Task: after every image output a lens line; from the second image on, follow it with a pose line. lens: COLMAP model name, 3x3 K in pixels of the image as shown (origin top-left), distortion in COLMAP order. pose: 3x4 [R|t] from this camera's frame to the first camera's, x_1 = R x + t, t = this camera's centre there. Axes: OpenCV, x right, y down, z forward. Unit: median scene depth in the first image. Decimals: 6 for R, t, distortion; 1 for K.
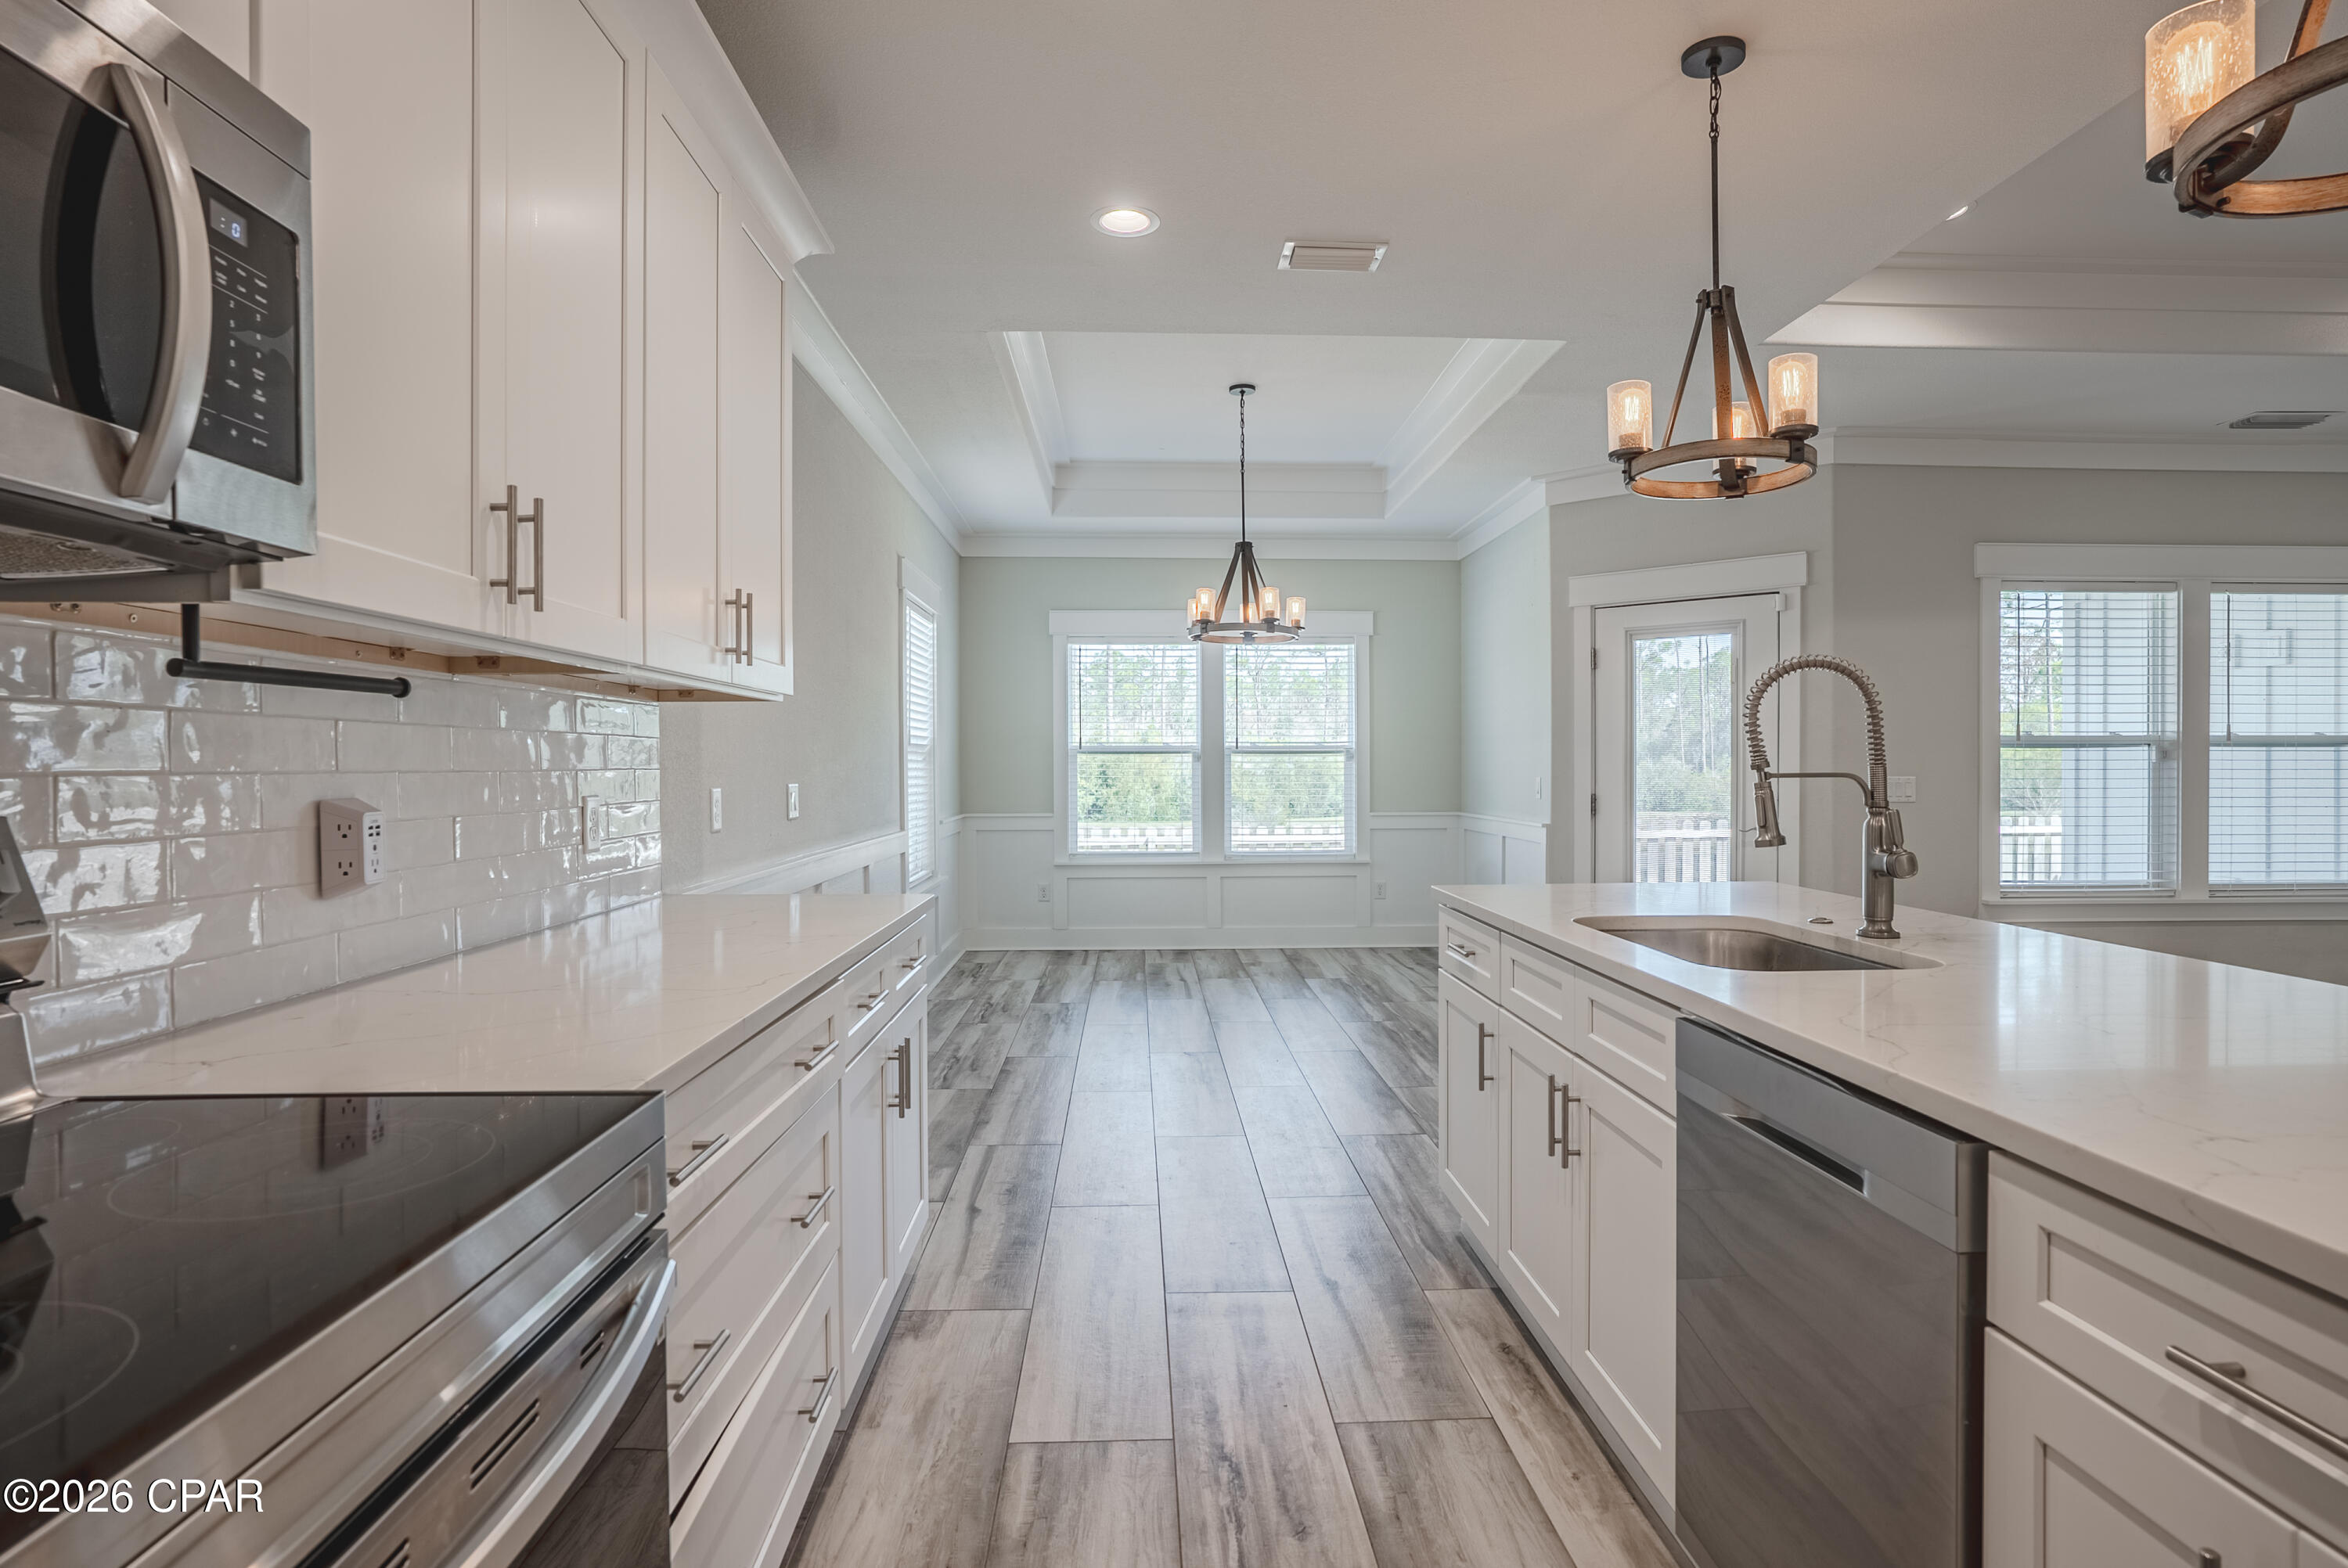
lens RADIAL K [[1244.1, 0, 1171.1], [0, 1244.1, 776.5], [0, 0, 1]] dist [-0.047582, 0.012421]
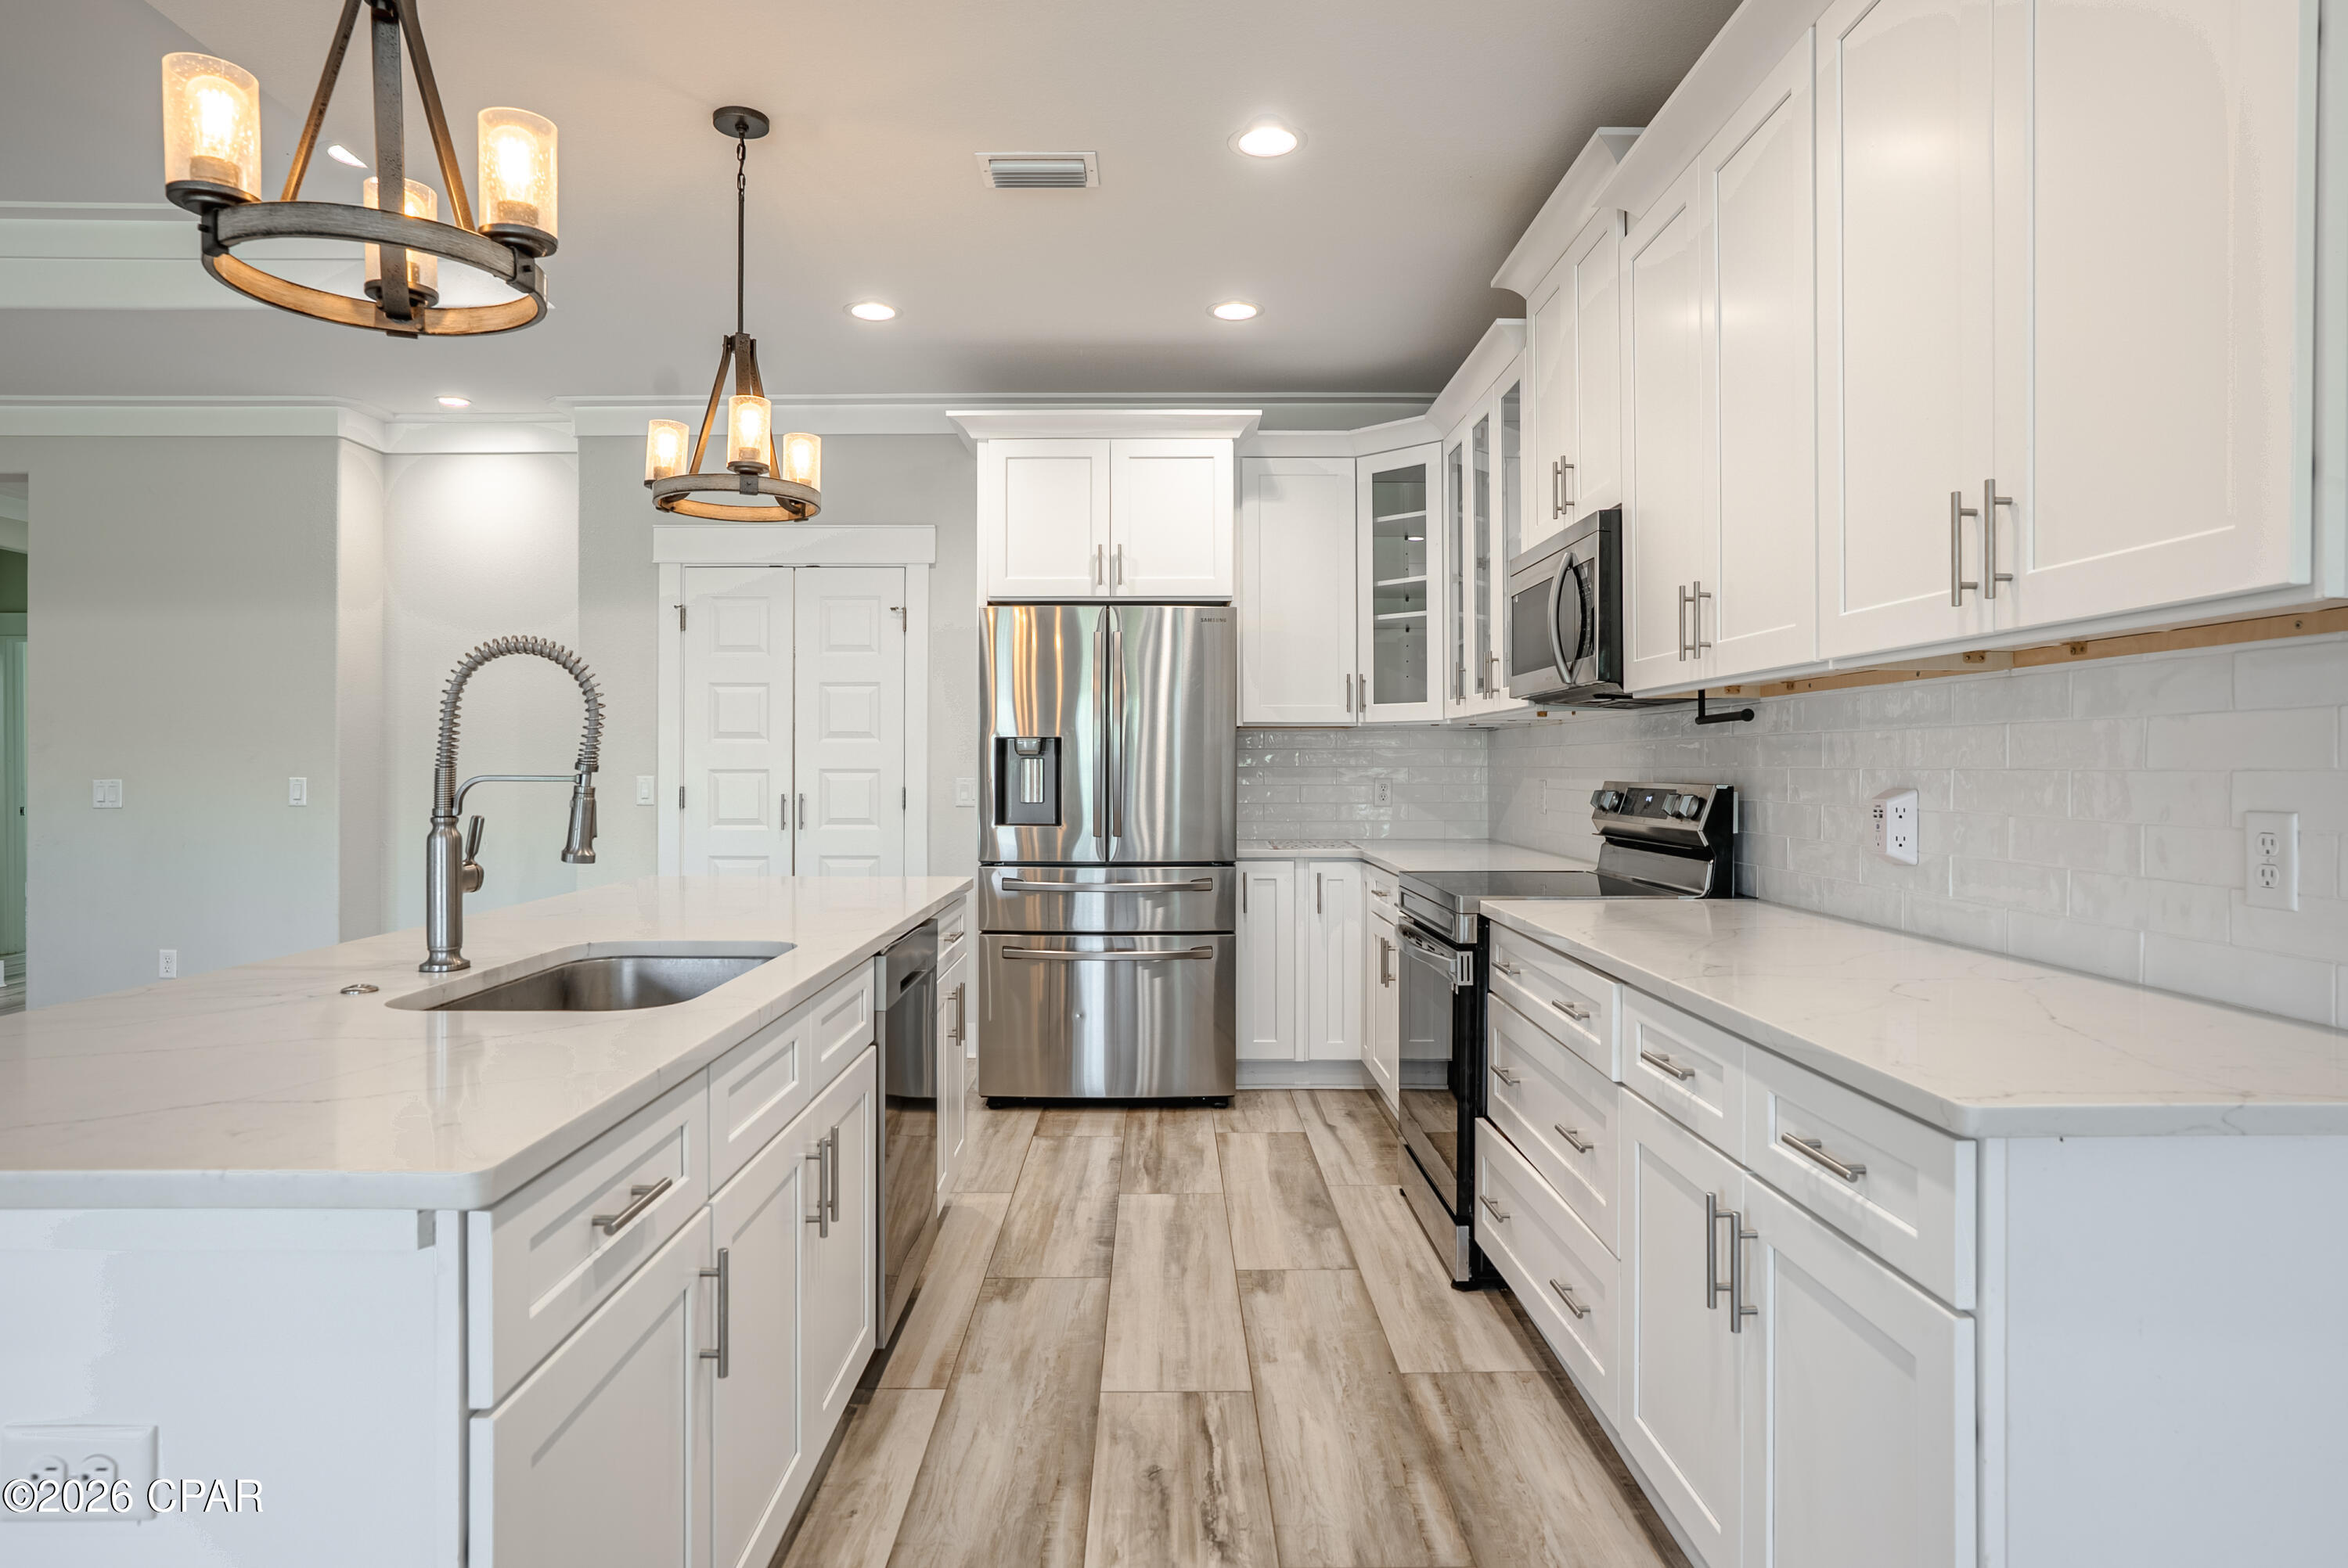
lens RADIAL K [[1322.4, 0, 1183.5], [0, 1322.4, 762.7], [0, 0, 1]] dist [-0.049006, -0.000282]
pose [[-0.999959, 0.003528, 0.008353, 0.023056], [0.003568, 0.999982, 0.004750, -0.005425], [-0.008336, 0.004779, -0.999954, 0.731047]]
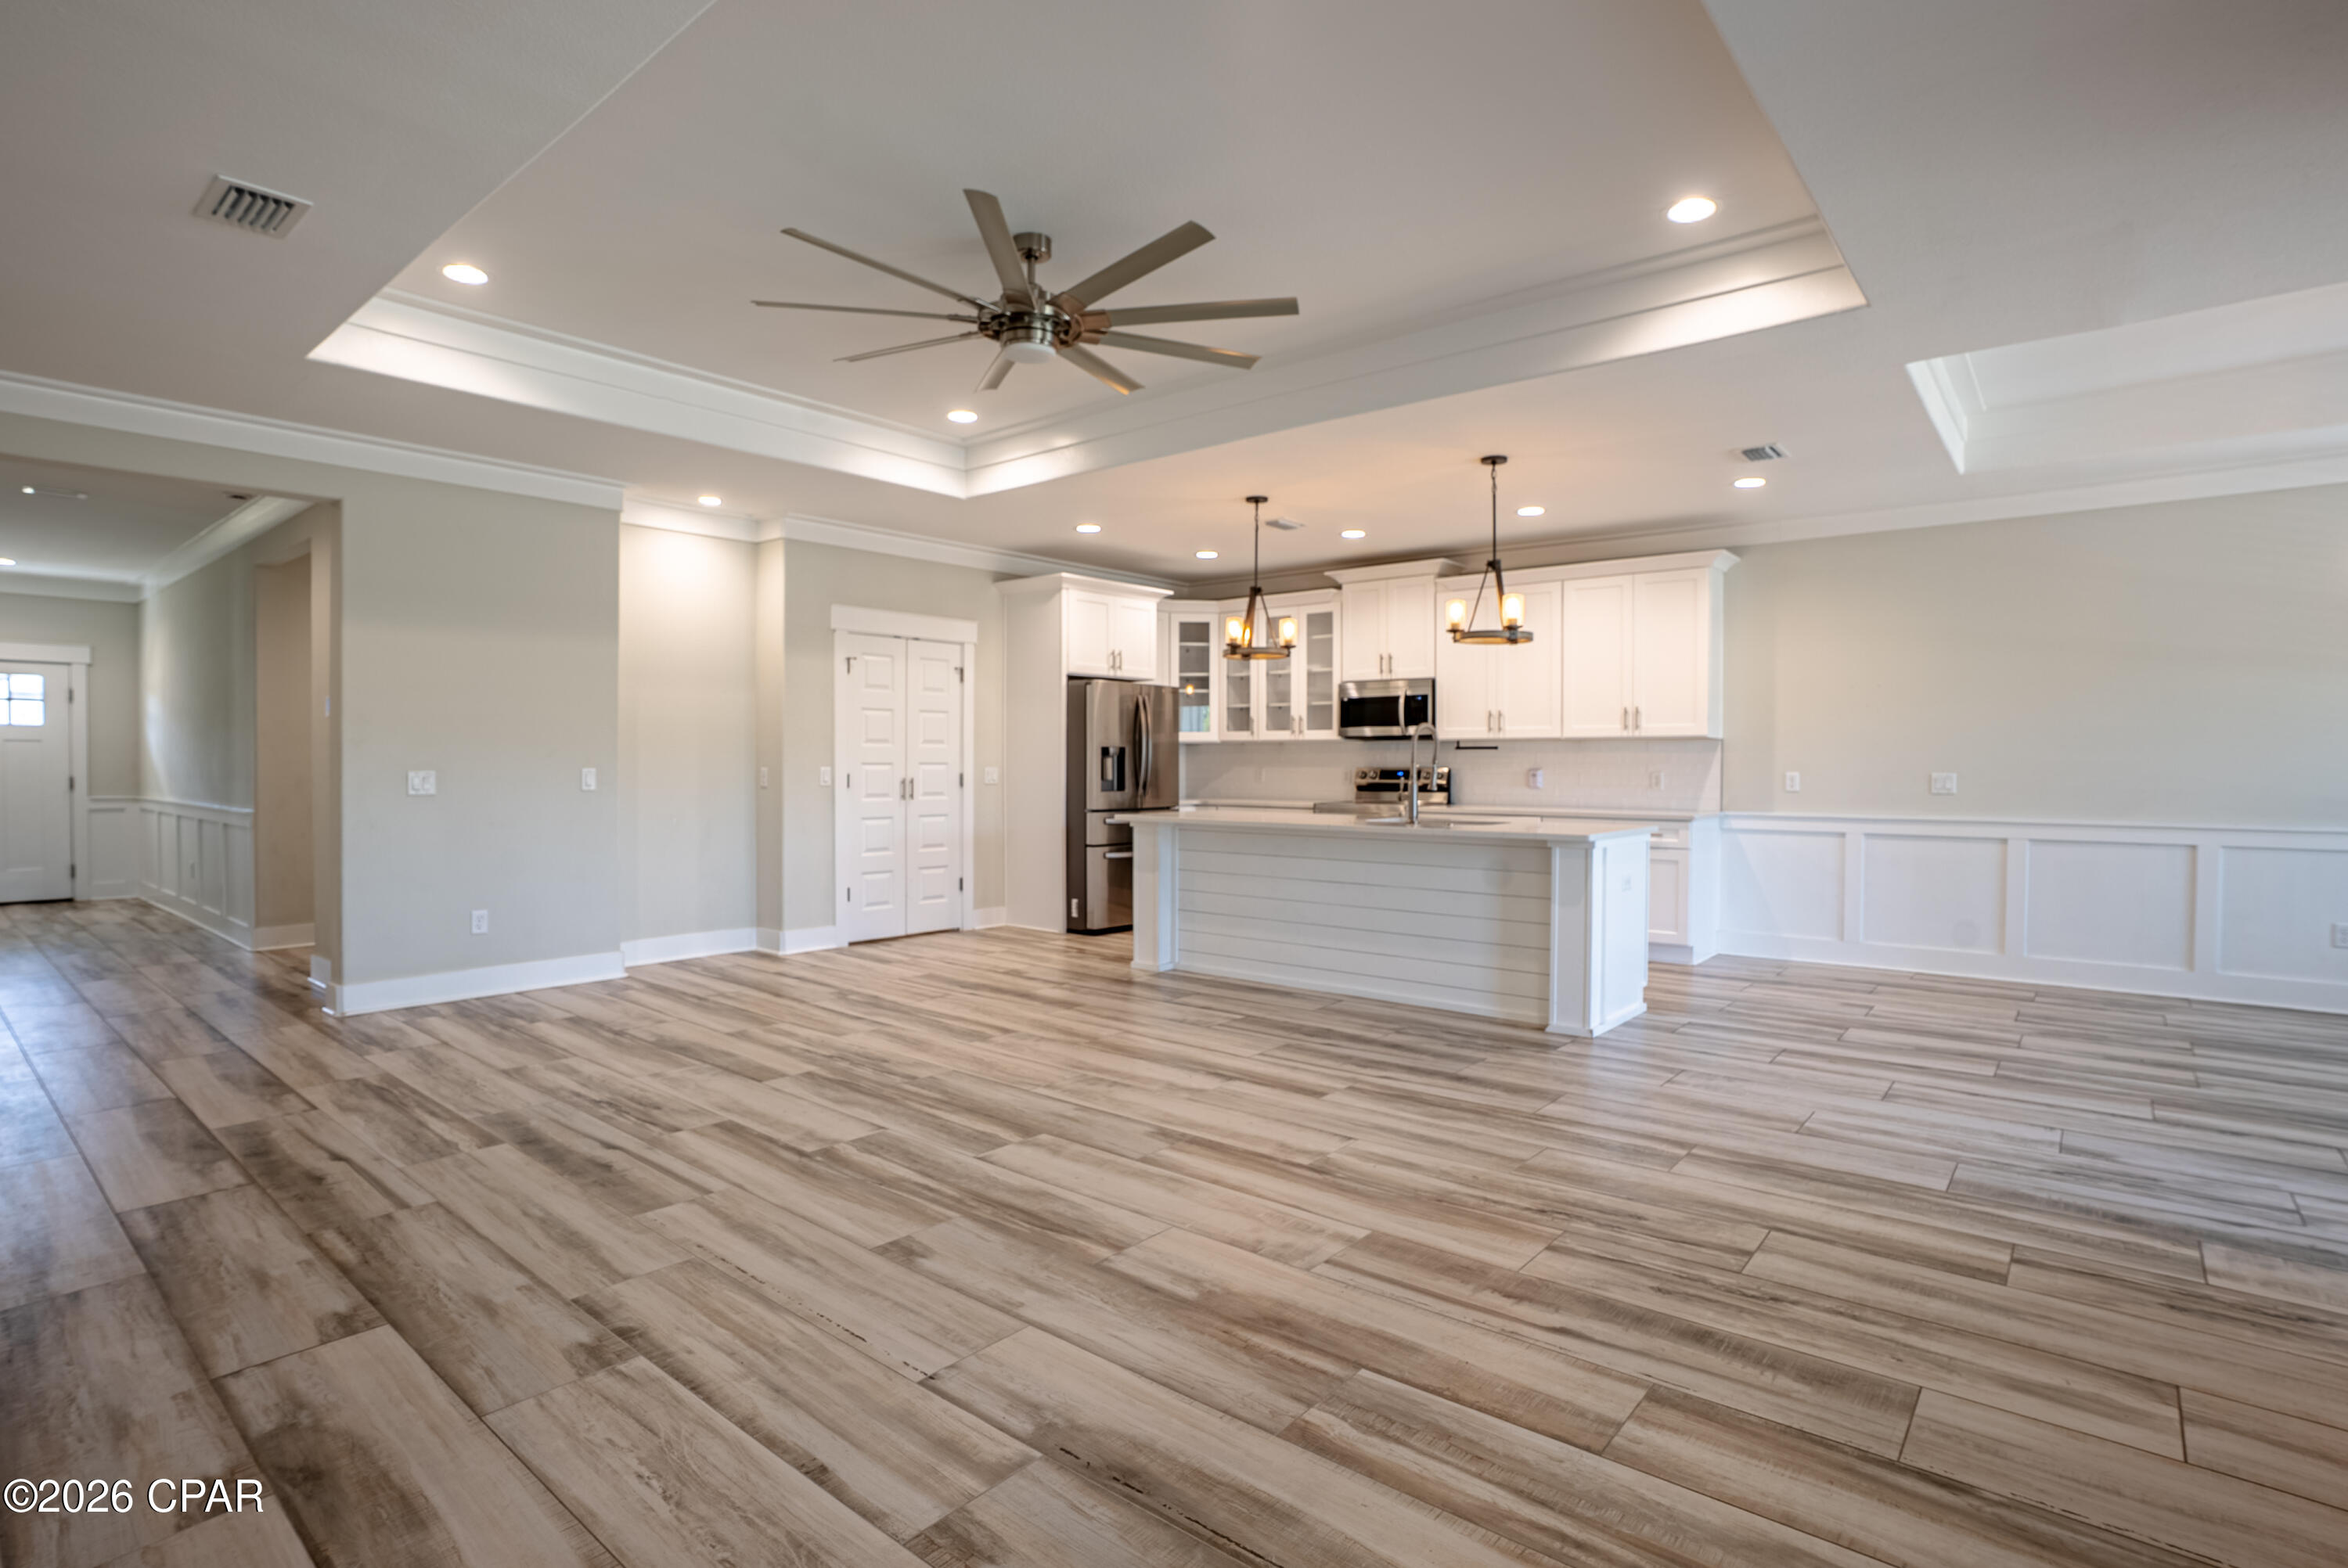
lens RADIAL K [[1122.5, 0, 1171.0], [0, 1122.5, 750.5], [0, 0, 1]] dist [-0.043421, 0.005014]
pose [[-0.670121, -0.009709, -0.742188, 1.094544], [-0.007085, 0.999953, -0.006683, -0.004259], [0.742218, 0.000780, -0.670158, 0.889088]]
